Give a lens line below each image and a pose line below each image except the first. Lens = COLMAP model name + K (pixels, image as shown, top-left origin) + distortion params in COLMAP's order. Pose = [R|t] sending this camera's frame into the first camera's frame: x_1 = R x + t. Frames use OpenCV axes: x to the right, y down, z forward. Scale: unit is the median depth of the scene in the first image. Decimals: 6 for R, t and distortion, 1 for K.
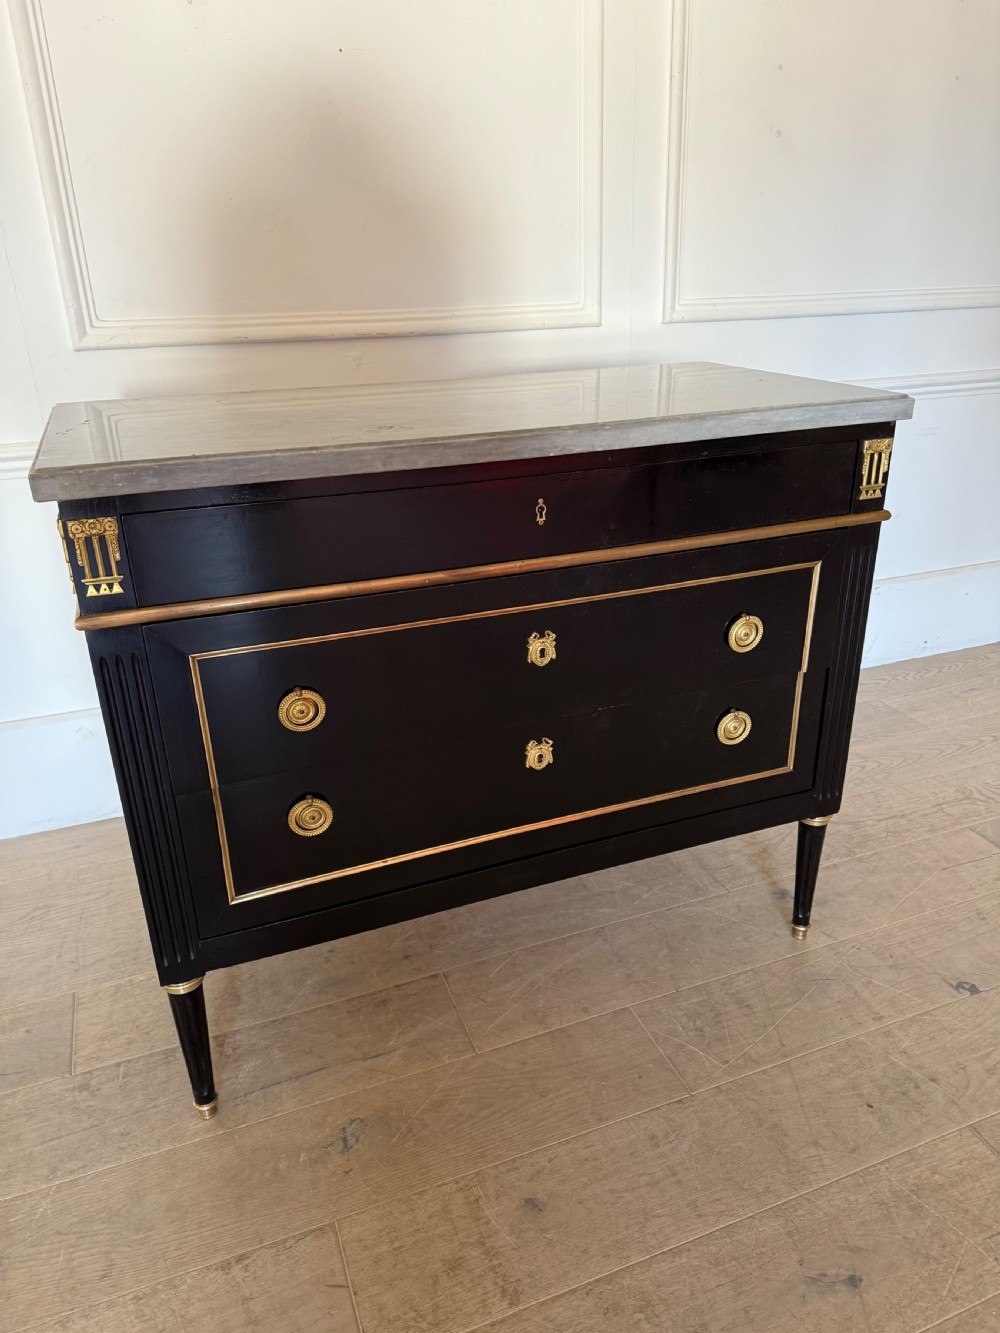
lens RADIAL K [[953.6, 0, 504.6], [0, 953.6, 665.3], [0, 0, 1]] dist [0.003227, -0.006182]
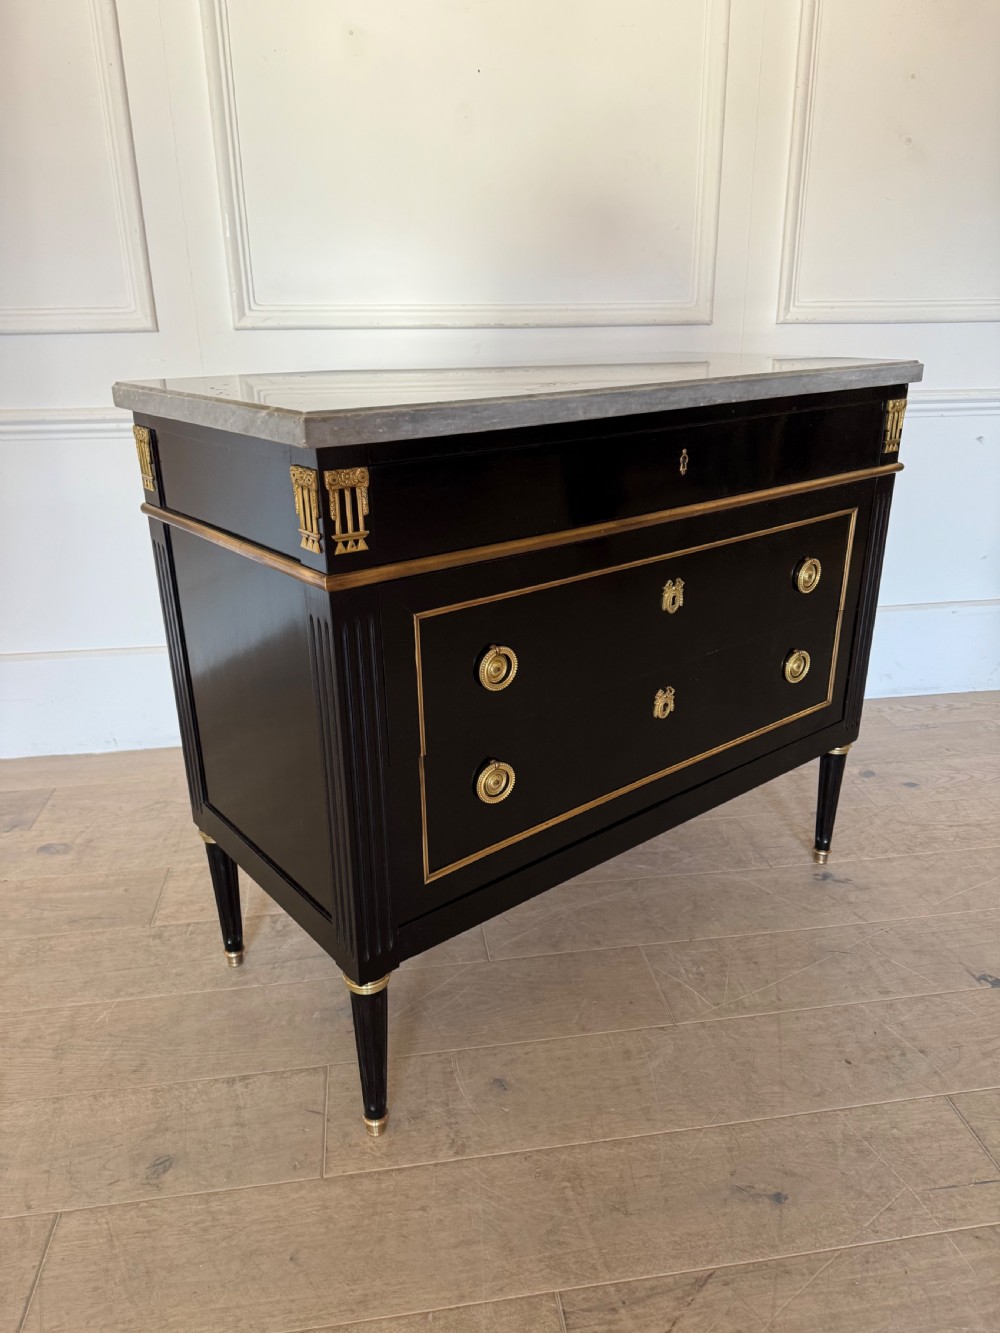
lens RADIAL K [[953.3, 0, 506.1], [0, 953.3, 666.8], [0, 0, 1]] dist [0.013980, -0.016515]
pose [[0.975386, 0.090561, -0.201051, 0.192447], [-0.097475, 0.994930, -0.024741, 0.102630], [0.197791, 0.043730, 0.979268, -0.087402]]
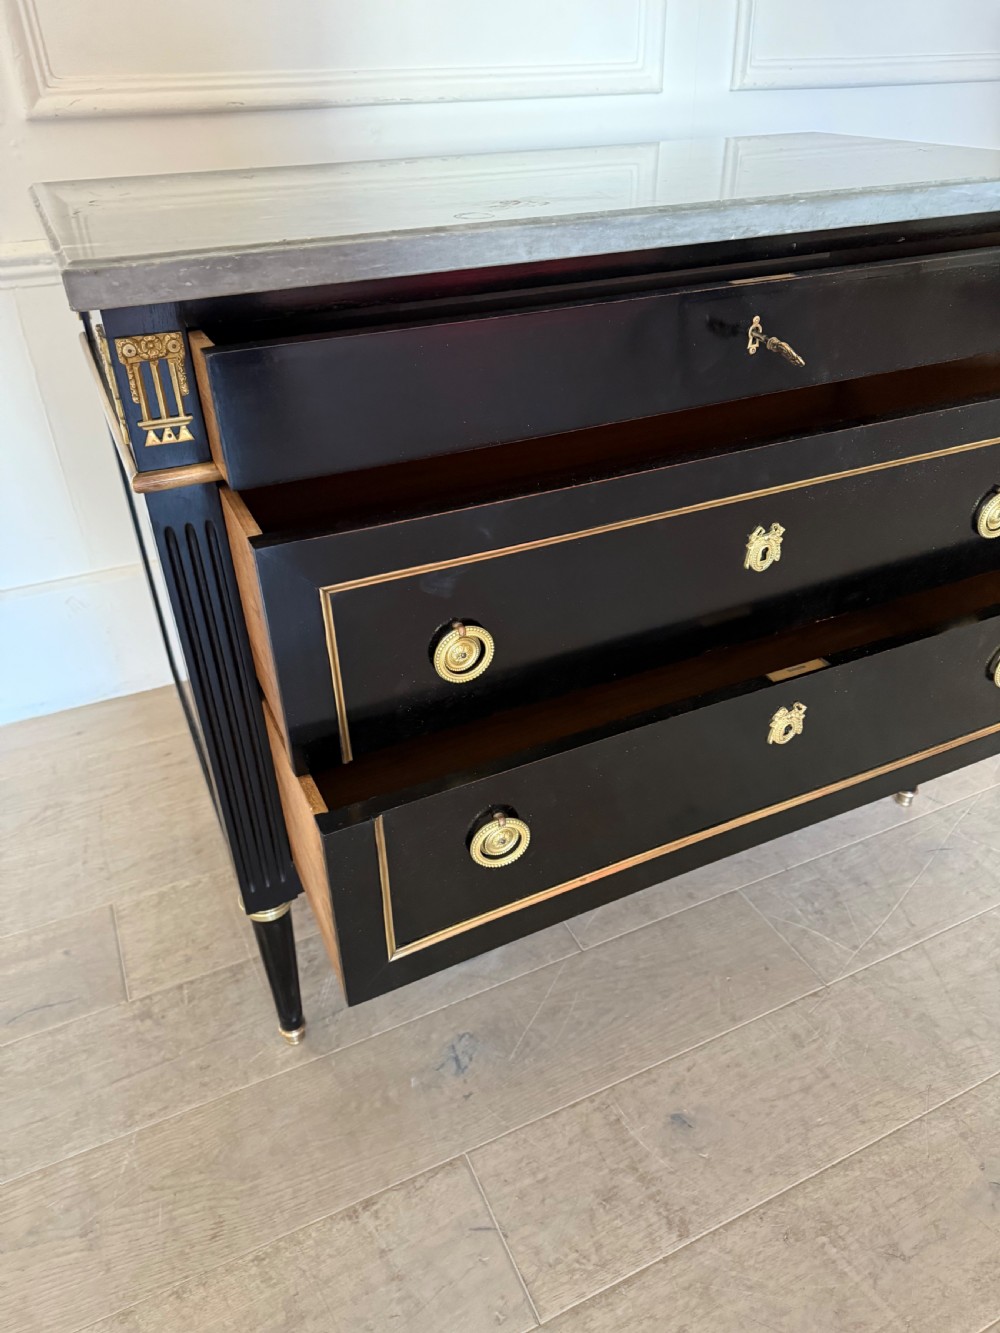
lens RADIAL K [[957.0, 0, 506.8], [0, 957.0, 662.2], [0, 0, 1]] dist [-0.000258, -0.003938]
pose [[0.997382, -0.036006, 0.062712, -0.158607], [0.025013, 0.985472, 0.167988, -0.018655], [-0.067849, -0.165980, 0.983792, 0.170322]]
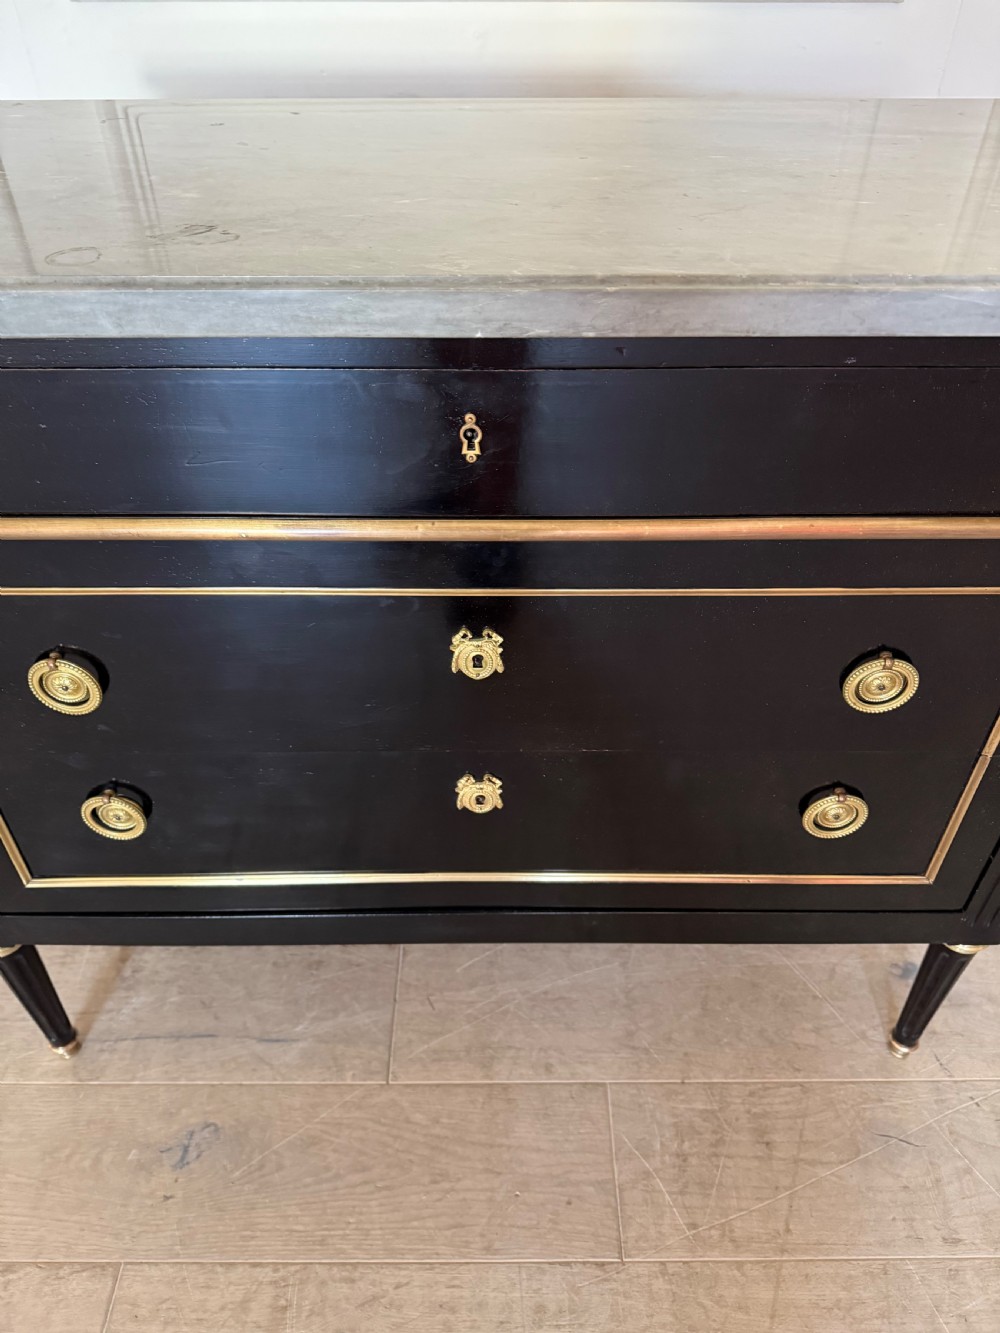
lens RADIAL K [[958.7, 0, 501.5], [0, 958.7, 669.2], [0, 0, 1]] dist [-0.010433, 0.001470]
pose [[0.933477, 0.246923, -0.260097, 0.190080], [-0.158485, 0.934594, 0.318460, -0.184576], [0.321720, -0.256053, 0.911555, 0.433318]]
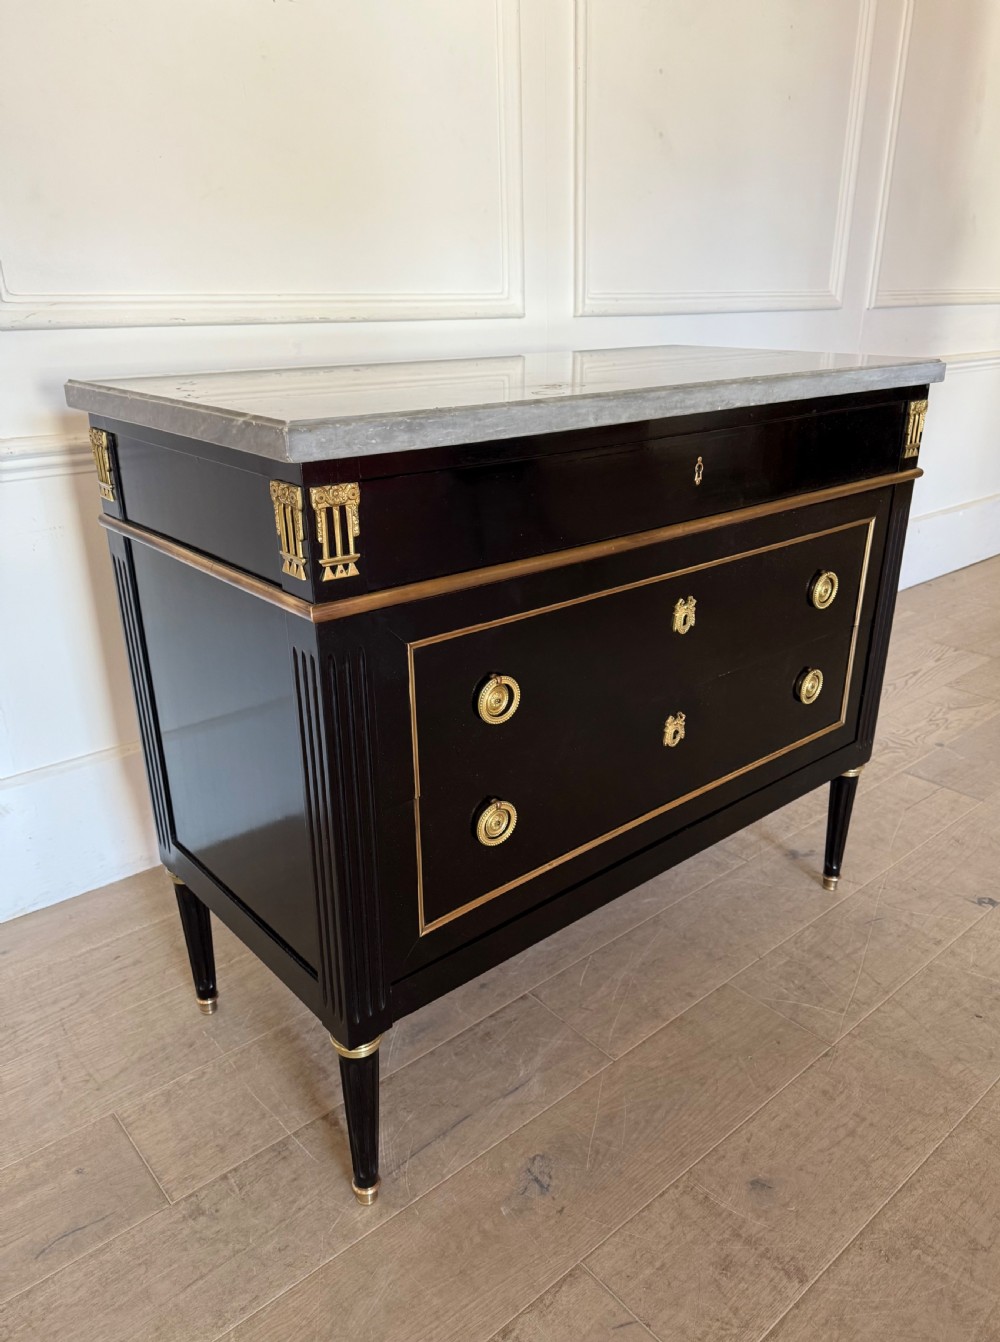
lens RADIAL K [[982.8, 0, 517.8], [0, 982.8, 683.0], [0, 0, 1]] dist [0.008389, -0.010561]
pose [[0.938510, -0.111523, 0.326744, -0.423721], [0.119669, 0.992802, -0.004866, 0.031014], [-0.323849, 0.043668, 0.945100, 0.100811]]
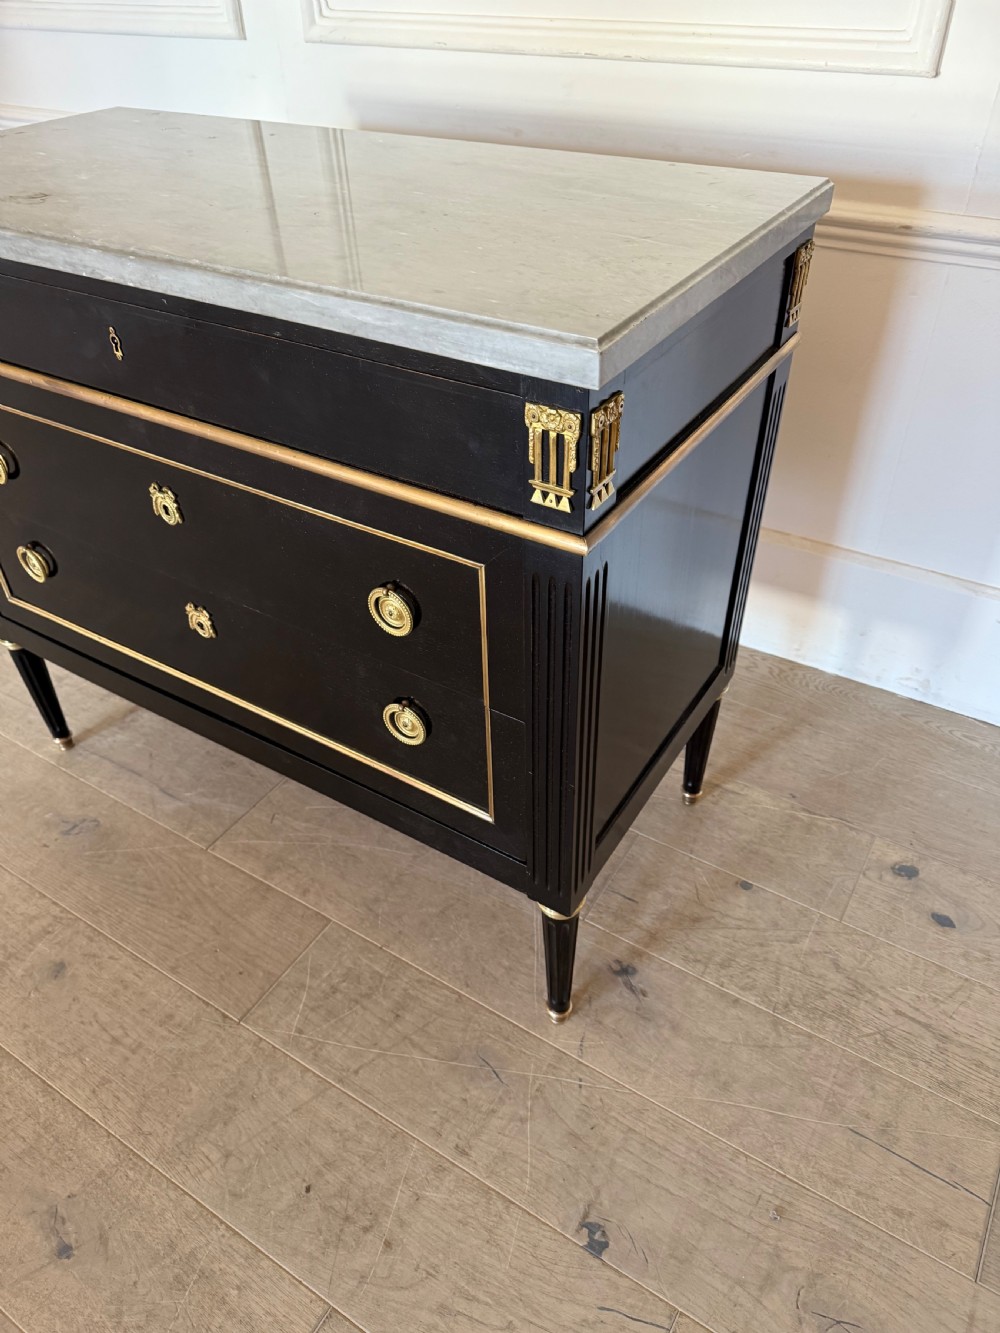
lens RADIAL K [[954.1, 0, 498.9], [0, 954.1, 665.6], [0, 0, 1]] dist [0.010067, -0.016345]
pose [[0.595805, 0.509433, -0.620882, 0.757176], [-0.306236, 0.858776, 0.410758, -0.313019], [0.742453, -0.054595, 0.667670, 0.591804]]
